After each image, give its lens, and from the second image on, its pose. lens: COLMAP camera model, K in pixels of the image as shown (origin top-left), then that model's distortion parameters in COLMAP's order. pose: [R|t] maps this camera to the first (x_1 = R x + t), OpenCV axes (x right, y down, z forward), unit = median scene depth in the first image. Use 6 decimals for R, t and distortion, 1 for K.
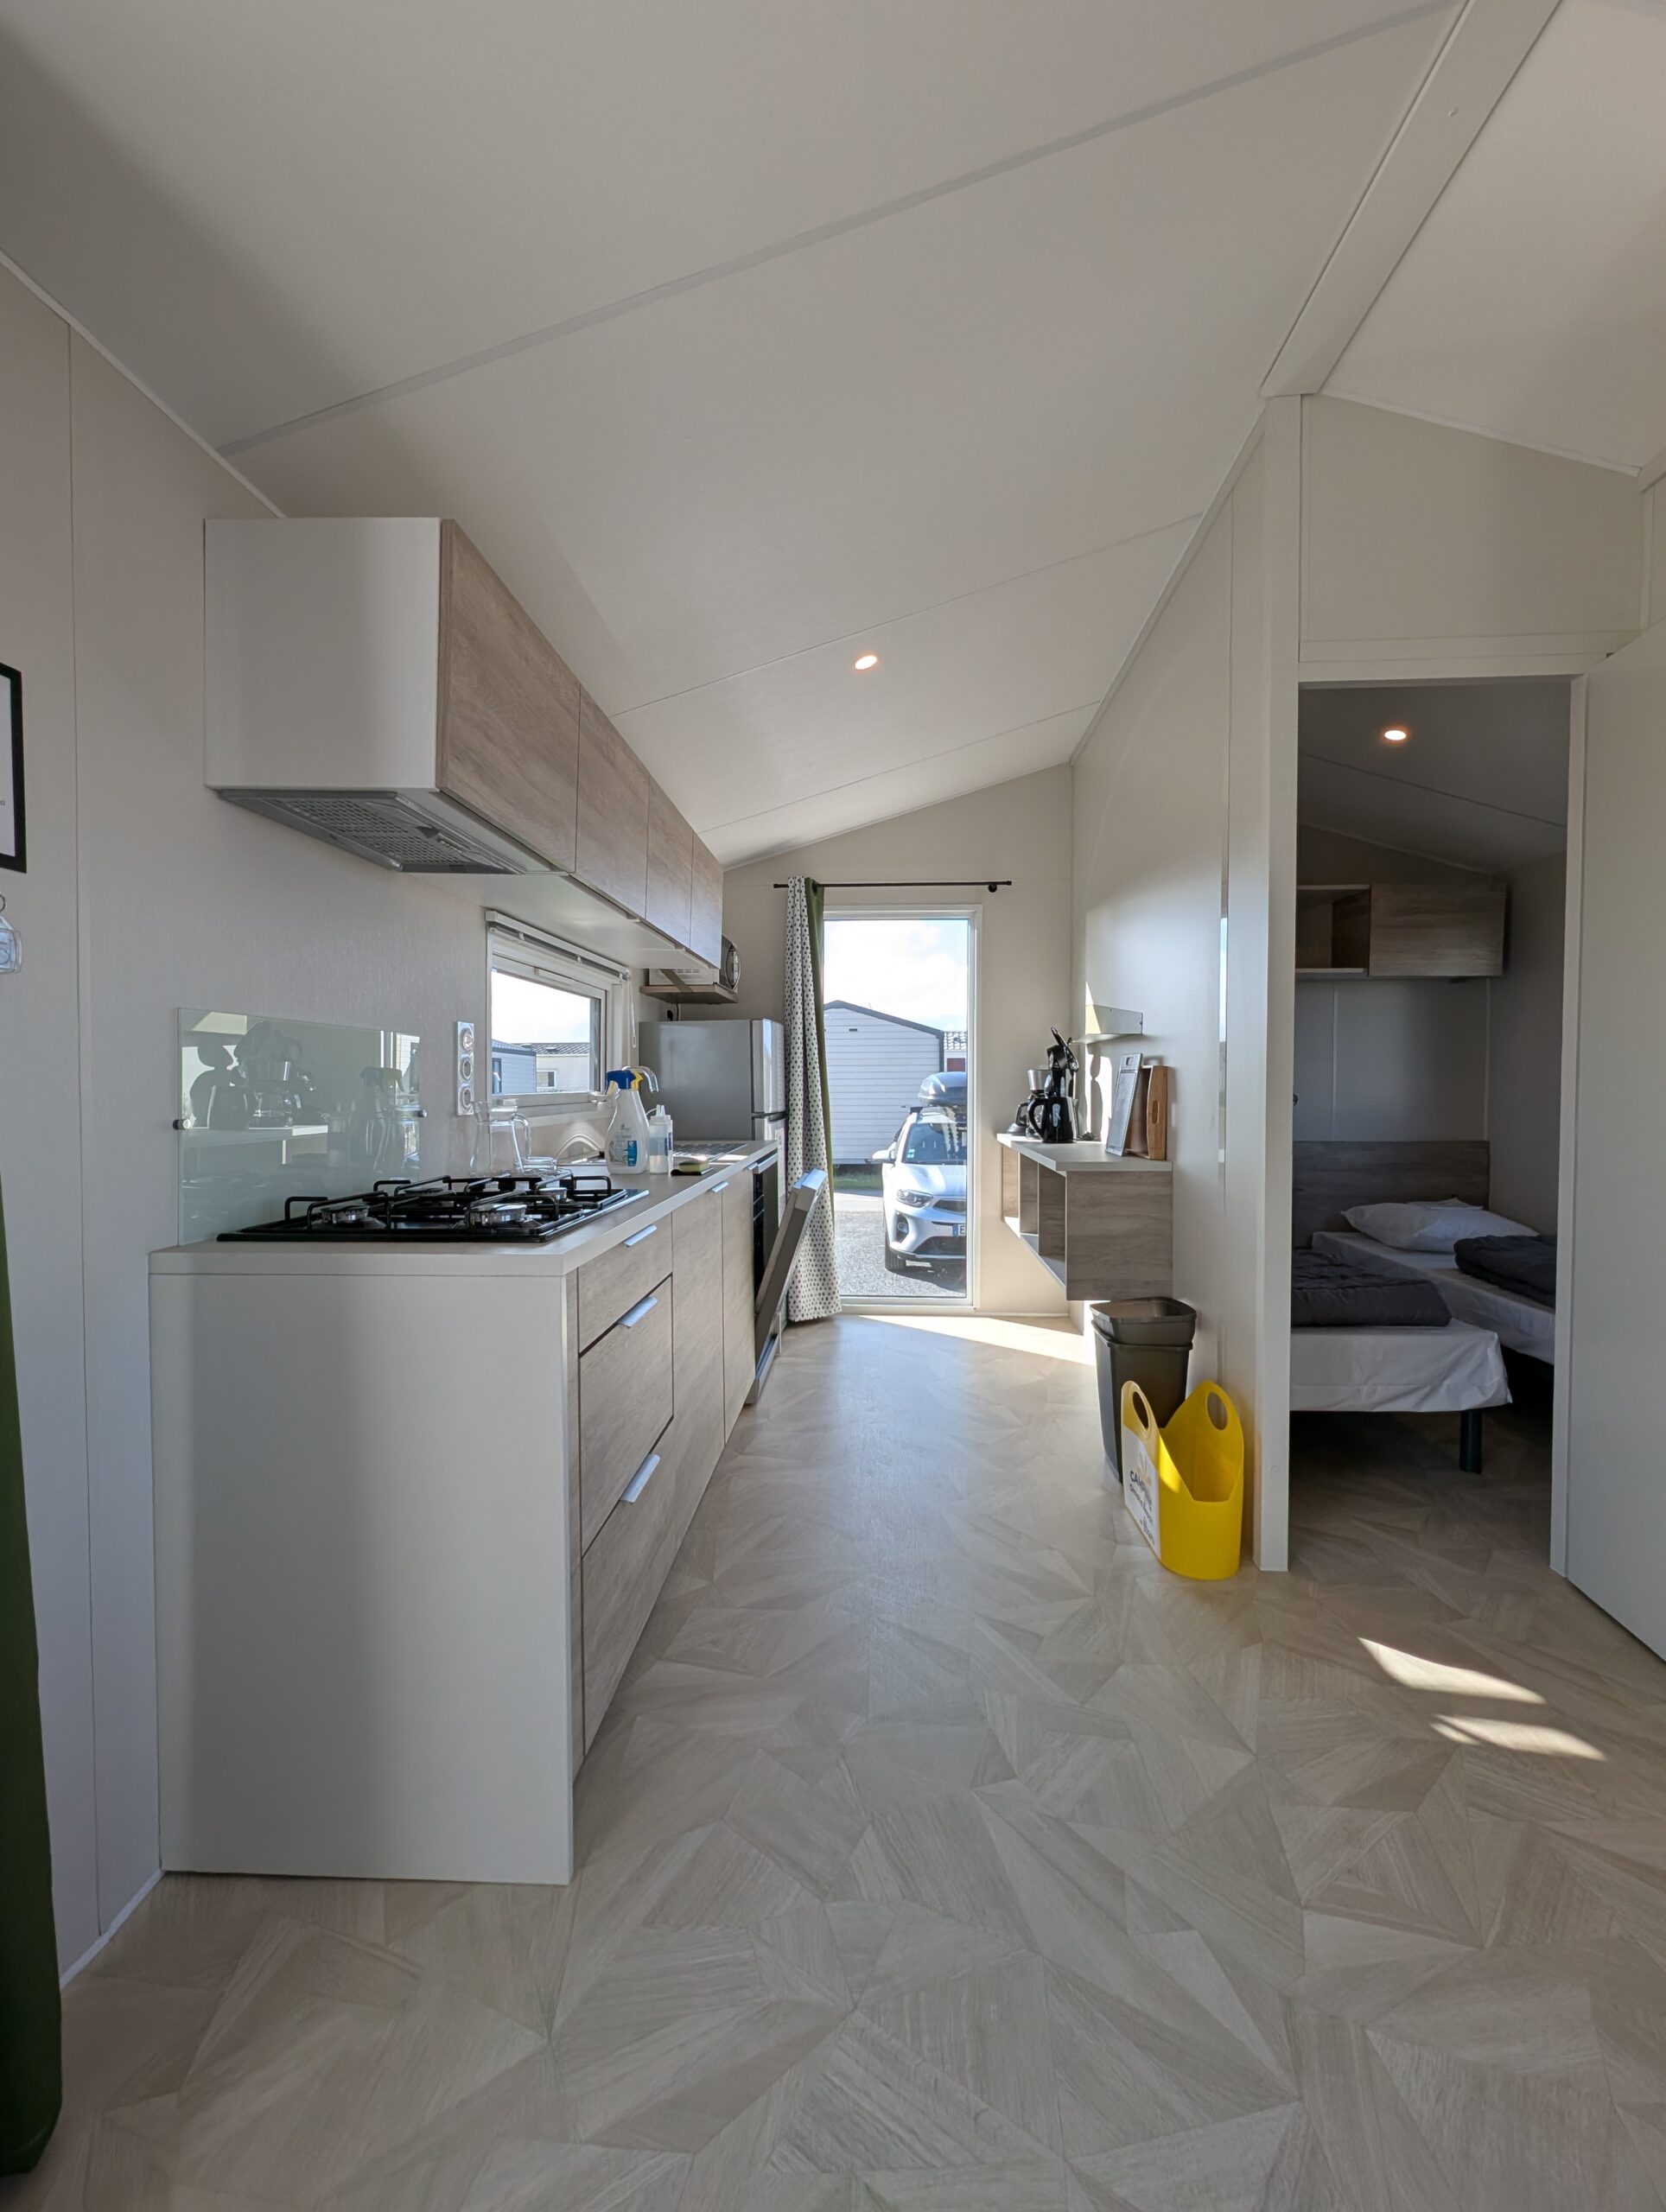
lens RADIAL K [[916.1, 0, 838.0], [0, 916.1, 1111.2], [0, 0, 1]] dist [-0.000426, -0.000369]
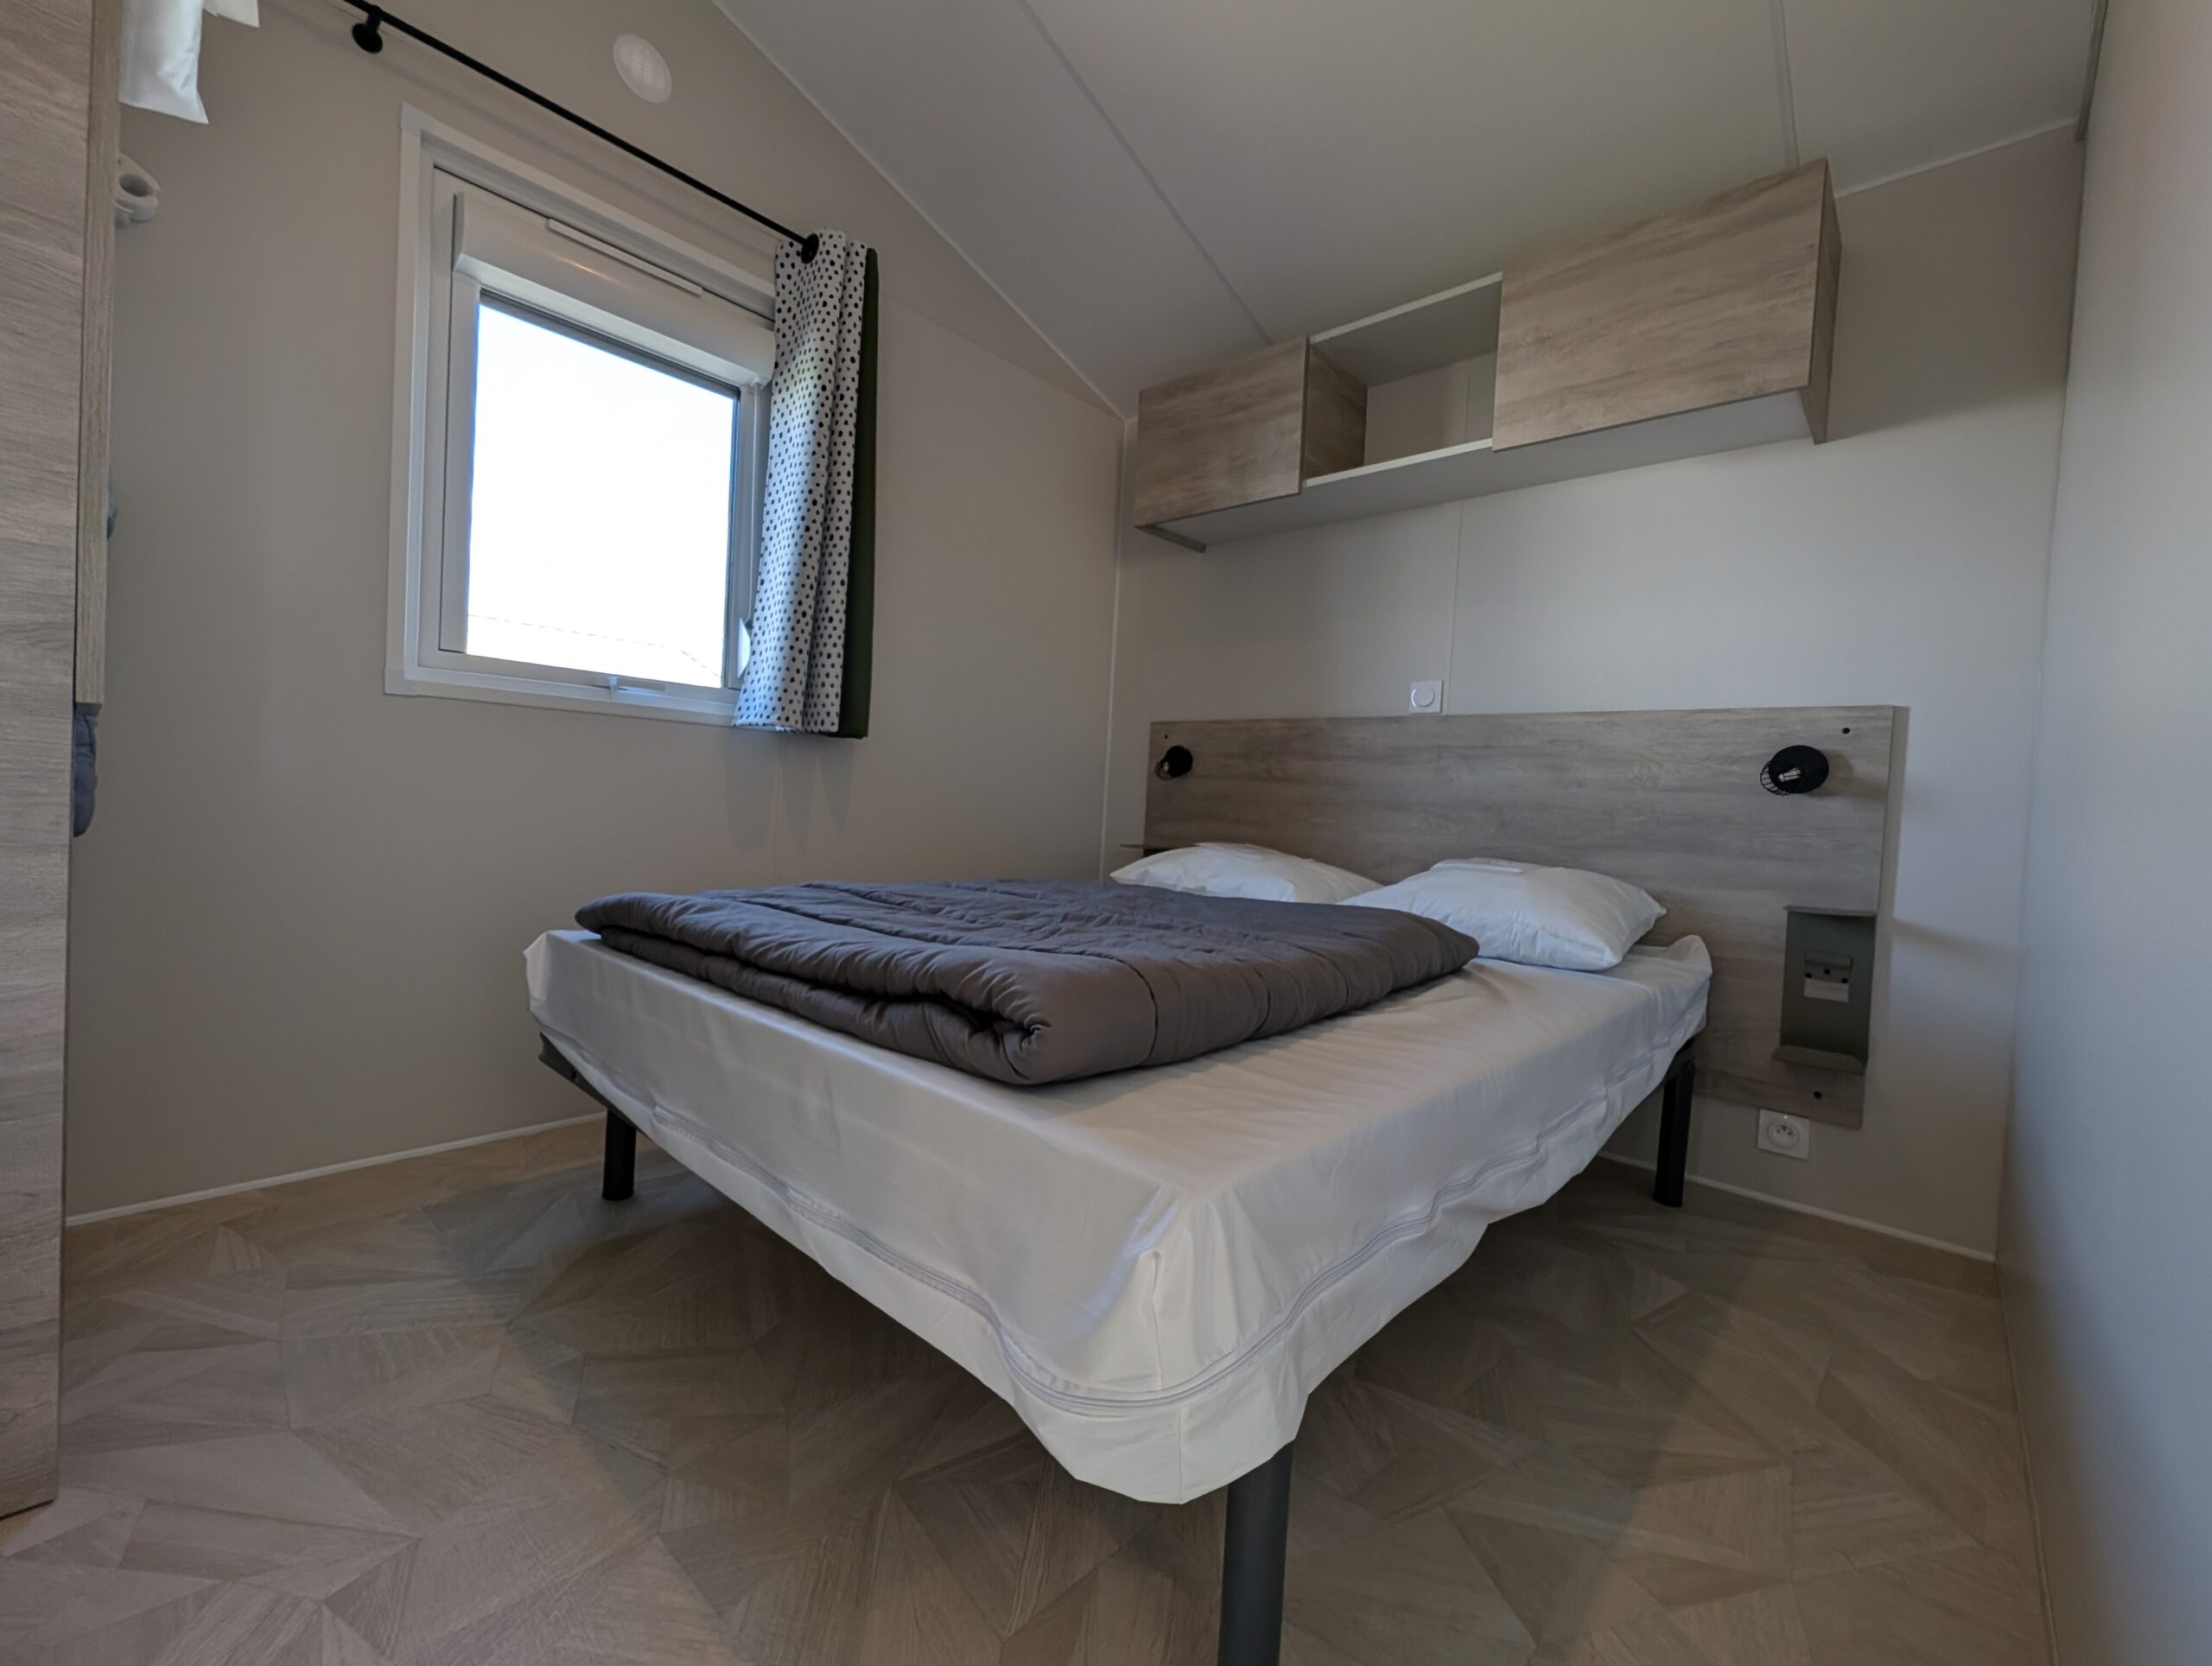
lens RADIAL K [[916.1, 0, 1107.9], [0, 916.1, 833.5], [0, 0, 1]] dist [-0.000426, -0.000369]
pose [[-0.654340, 0.350462, -0.670086, 0.039268], [-0.010624, 0.881775, 0.471552, -0.019795], [0.756126, 0.315674, -0.573257, 0.837858]]
